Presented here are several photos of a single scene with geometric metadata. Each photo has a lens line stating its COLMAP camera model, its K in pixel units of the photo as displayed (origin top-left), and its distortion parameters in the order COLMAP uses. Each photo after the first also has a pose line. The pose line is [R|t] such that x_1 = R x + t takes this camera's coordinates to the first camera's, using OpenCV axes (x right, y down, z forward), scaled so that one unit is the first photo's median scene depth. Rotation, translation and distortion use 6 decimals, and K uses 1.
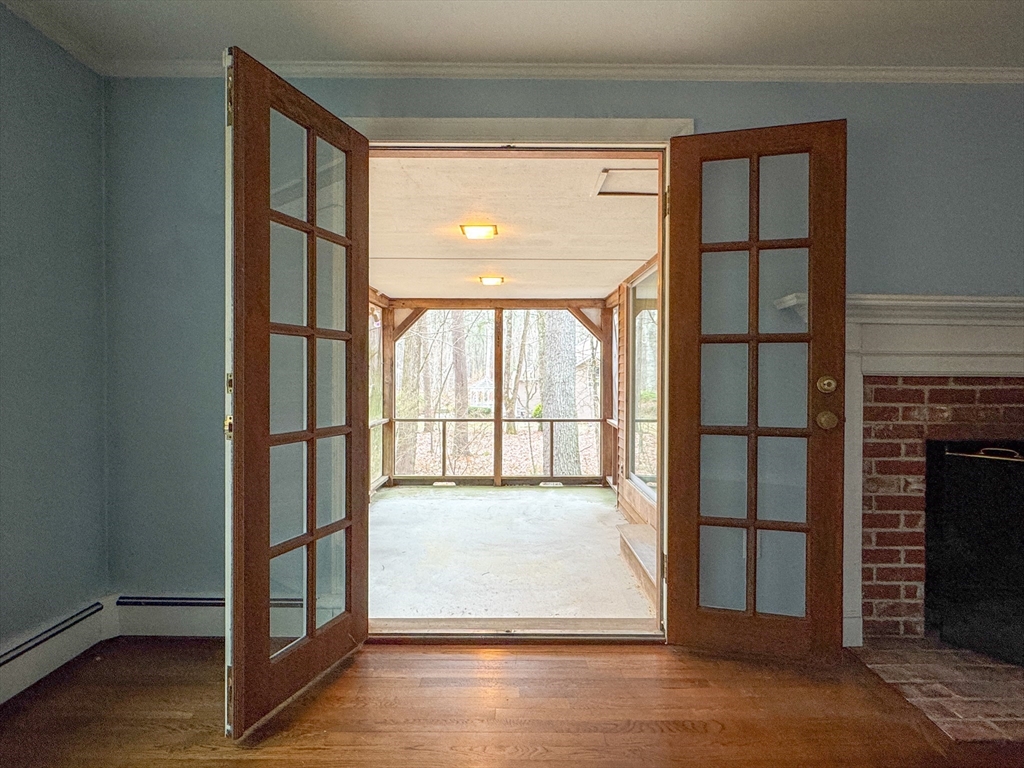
lens RADIAL K [[513.0, 0, 518.3], [0, 513.0, 381.4], [0, 0, 1]] dist [-0.002737, -0.003016]
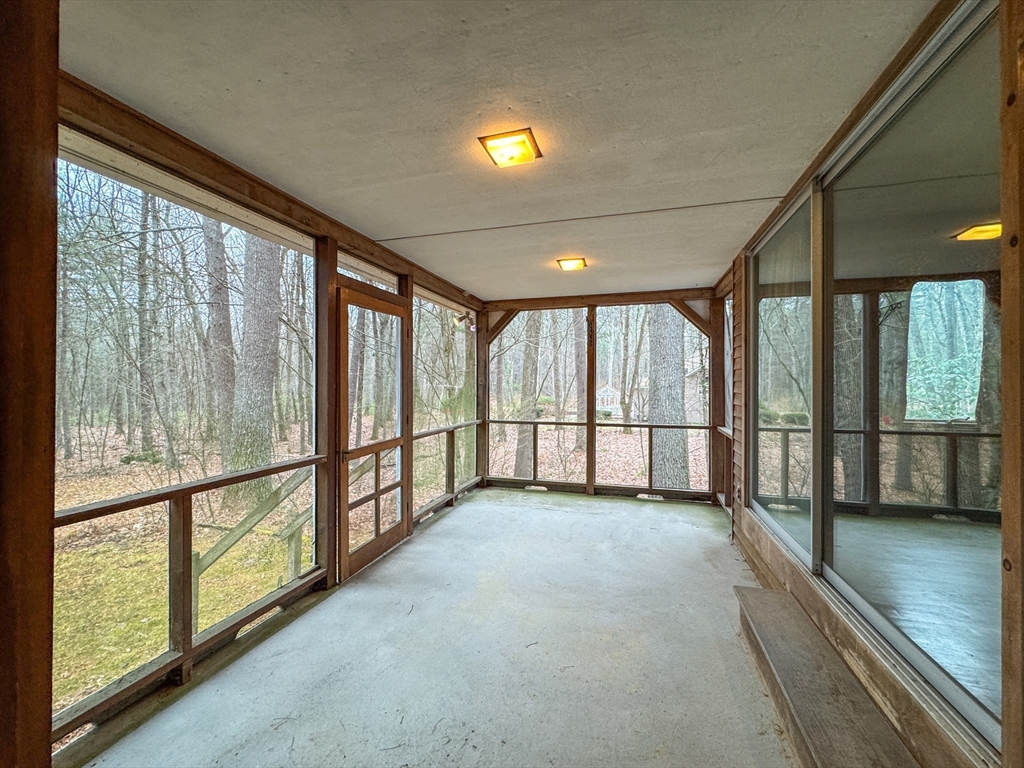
lens RADIAL K [[425.9, 0, 511.9], [0, 425.9, 382.0], [0, 0, 1]] dist [-0.003111, -0.000728]
pose [[0.961734, -0.000511, -0.273984, 0.035925], [-0.003794, 0.999878, -0.015185, 0.010642], [0.273958, 0.015643, 0.961614, 0.212778]]
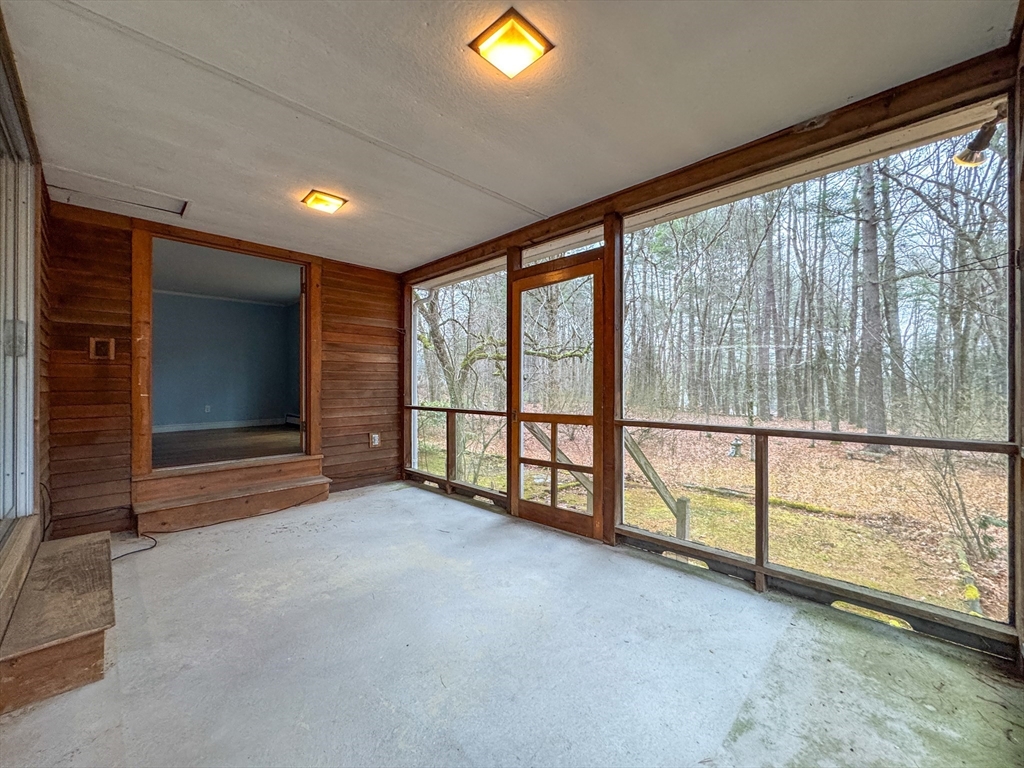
lens RADIAL K [[425.9, 0, 518.3], [0, 425.9, 376.6], [0, 0, 1]] dist [-0.003111, -0.000728]
pose [[-0.711317, -0.012883, -0.702754, 0.132421], [-0.005210, 0.999901, -0.013057, 0.038817], [0.702852, -0.005626, -0.711313, 0.995651]]
